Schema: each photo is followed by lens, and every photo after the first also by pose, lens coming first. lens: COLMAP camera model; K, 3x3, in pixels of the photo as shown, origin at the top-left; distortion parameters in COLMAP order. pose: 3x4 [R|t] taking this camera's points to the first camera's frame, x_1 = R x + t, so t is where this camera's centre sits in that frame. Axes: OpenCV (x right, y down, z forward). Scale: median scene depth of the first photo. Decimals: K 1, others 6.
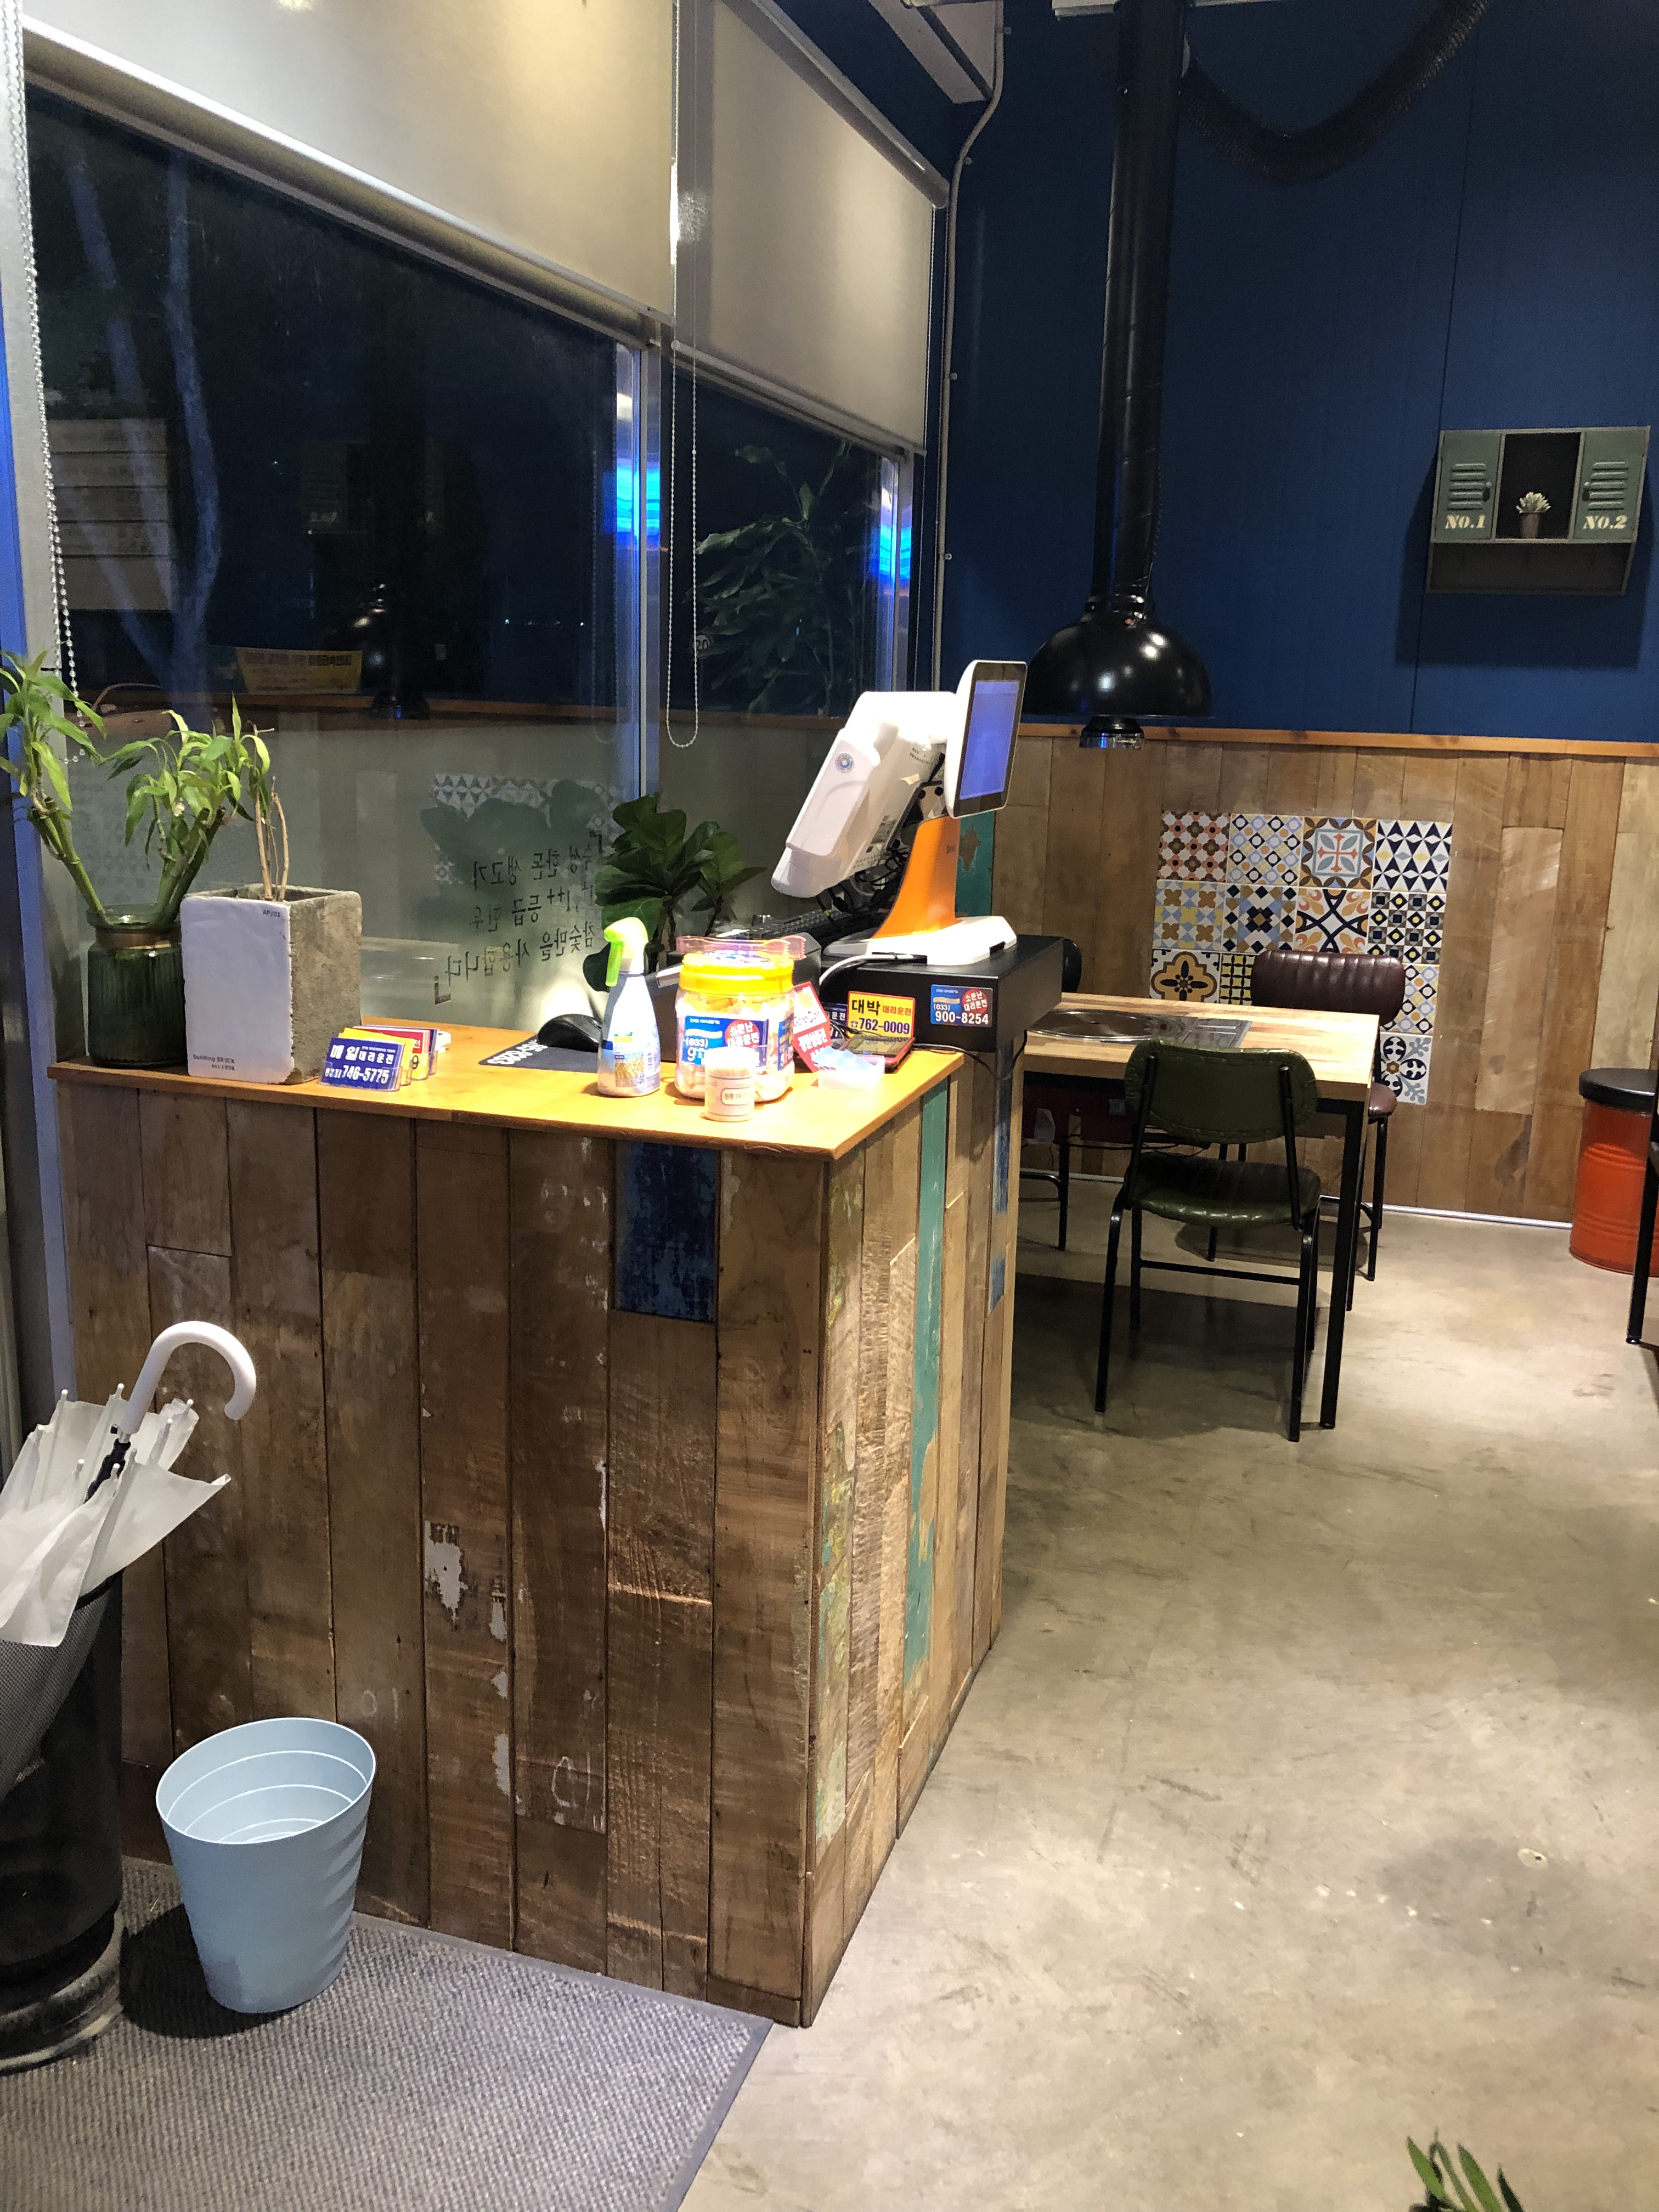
lens RADIAL K [[1972.7, 0, 837.2], [0, 1972.7, 1210.7], [0, 0, 1]] dist [0.113885, -0.160408]
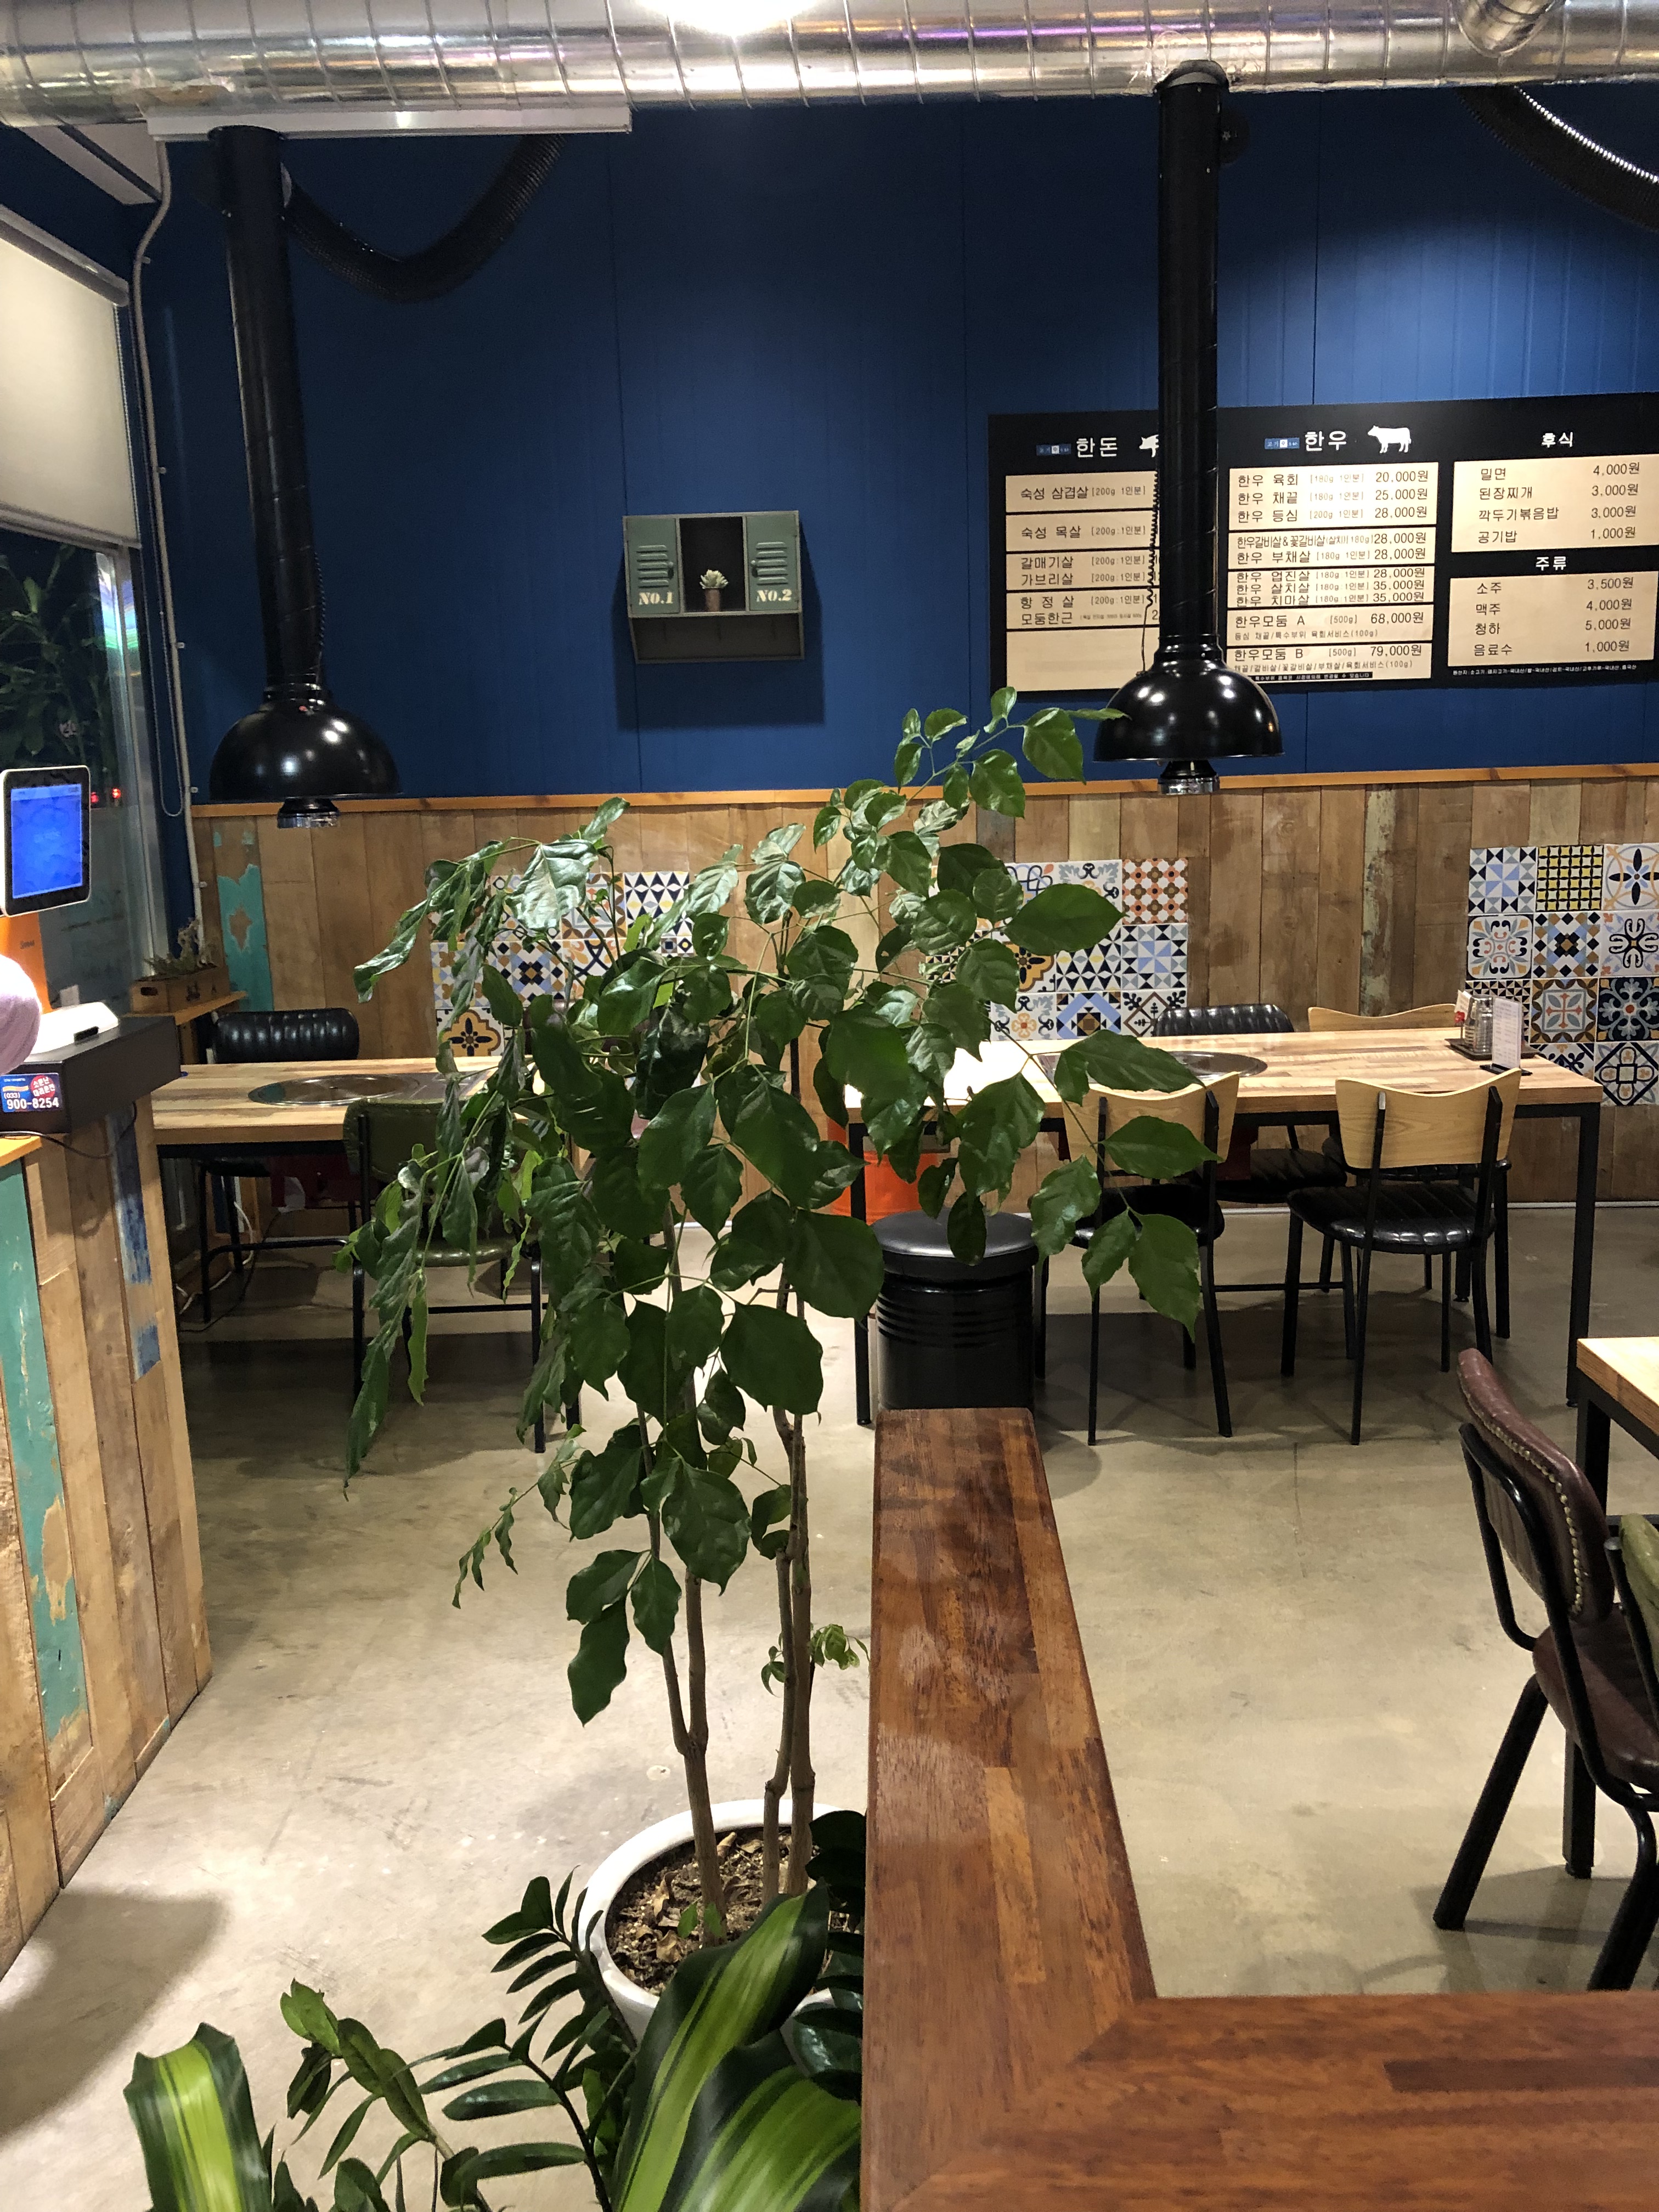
lens RADIAL K [[1972.7, 0, 837.2], [0, 1972.7, 1210.7], [0, 0, 1]] dist [0.113885, -0.160408]
pose [[0.954147, -0.126293, 0.271392, 0.105435], [0.133641, 0.990992, -0.008688, 0.015642], [-0.267850, 0.044559, 0.962430, -0.086516]]
